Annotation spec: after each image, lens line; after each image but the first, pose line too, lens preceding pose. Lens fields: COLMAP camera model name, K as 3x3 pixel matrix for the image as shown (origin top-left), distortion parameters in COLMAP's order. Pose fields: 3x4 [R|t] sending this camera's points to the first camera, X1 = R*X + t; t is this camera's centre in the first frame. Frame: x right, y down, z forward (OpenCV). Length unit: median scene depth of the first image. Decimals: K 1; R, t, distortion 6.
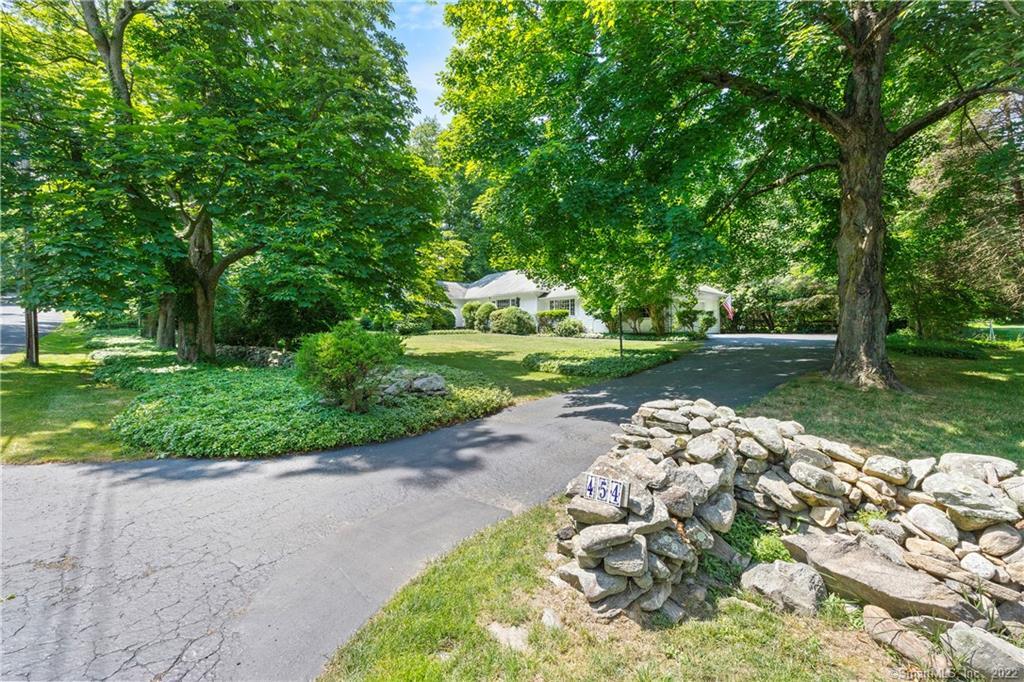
lens RADIAL K [[410.7, 0, 510.5], [0, 410.7, 337.2], [0, 0, 1]] dist [-0.001834, -0.000370]
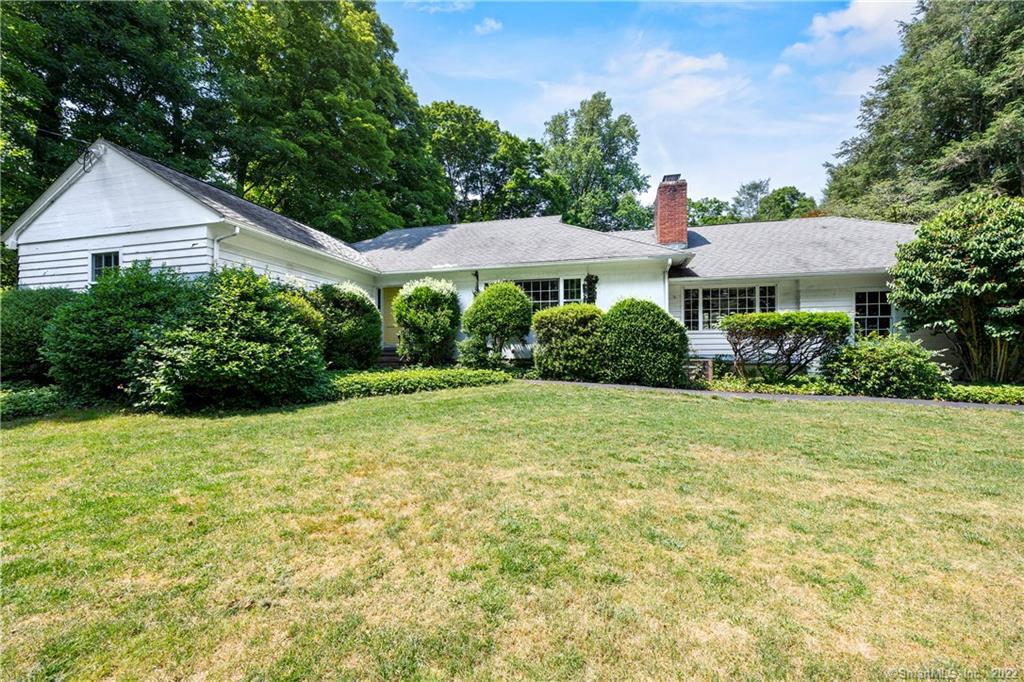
lens RADIAL K [[410.7, 0, 506.2], [0, 410.7, 361.5], [0, 0, 1]] dist [-0.001834, -0.000370]
pose [[0.848617, -0.012105, 0.528869, -0.229134], [0.001862, 0.999800, 0.019895, -0.028288], [-0.529004, -0.015899, 0.848470, 0.727533]]
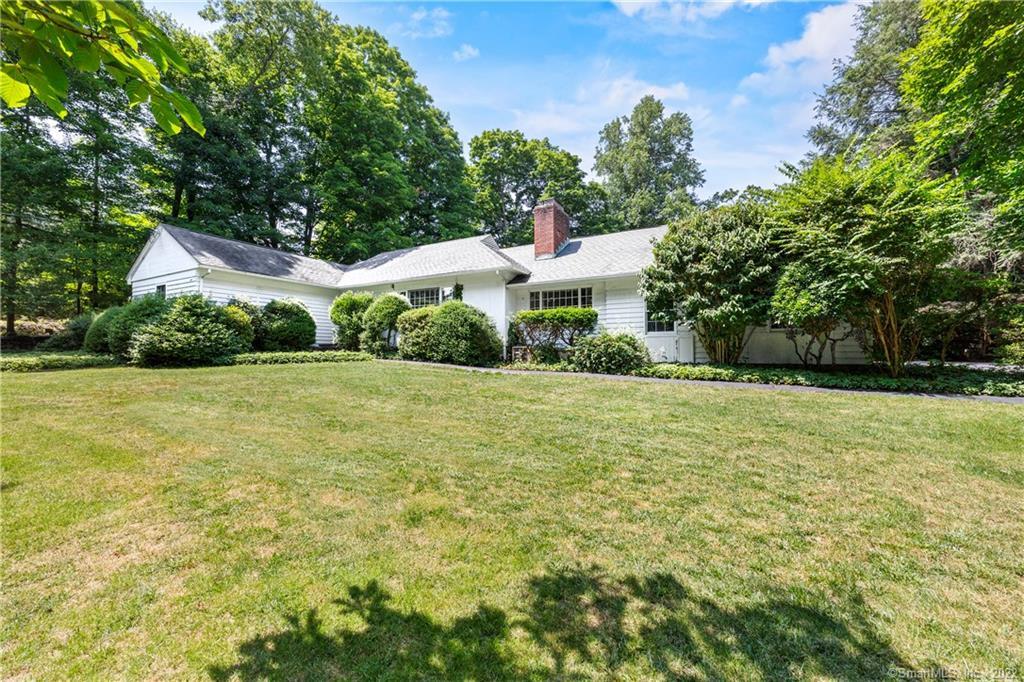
lens RADIAL K [[410.7, 0, 511.8], [0, 410.7, 347.3], [0, 0, 1]] dist [-0.001834, -0.000370]
pose [[0.959234, 0.007305, 0.282519, -0.055558], [-0.002985, 0.999872, -0.015719, -0.016189], [-0.282597, 0.014235, 0.959133, 0.524798]]
